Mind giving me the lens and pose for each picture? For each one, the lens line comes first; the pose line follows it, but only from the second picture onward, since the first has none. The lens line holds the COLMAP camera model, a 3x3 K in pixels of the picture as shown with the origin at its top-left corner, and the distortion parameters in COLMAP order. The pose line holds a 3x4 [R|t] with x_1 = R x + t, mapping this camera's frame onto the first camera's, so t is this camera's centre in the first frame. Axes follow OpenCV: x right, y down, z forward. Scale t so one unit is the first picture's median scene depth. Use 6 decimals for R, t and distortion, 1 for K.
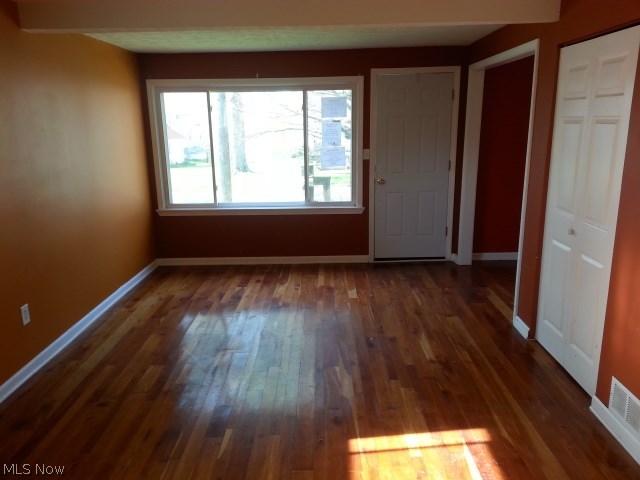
lens RADIAL K [[511.6, 0, 320.0], [0, 511.6, 240.0], [0, 0, 1]] dist [0.030744, -0.001814]
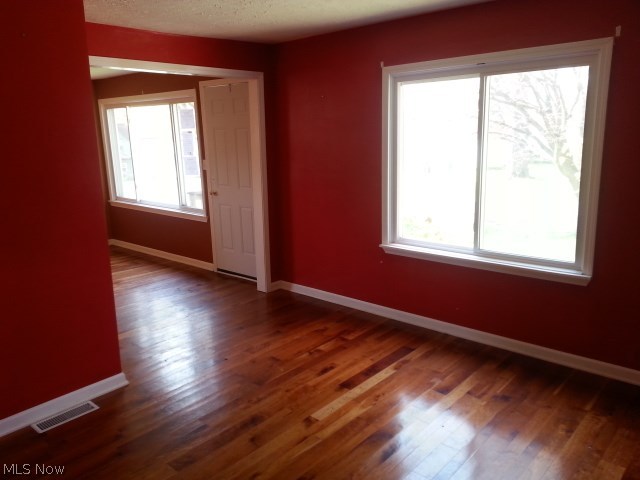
lens RADIAL K [[511.6, 0, 320.0], [0, 511.6, 240.0], [0, 0, 1]] dist [0.030744, -0.001814]
pose [[0.751117, 0.139170, -0.645334, 0.910953], [-0.138643, 0.988981, 0.051909, -0.100457], [0.645447, 0.050481, 0.762135, 0.366352]]
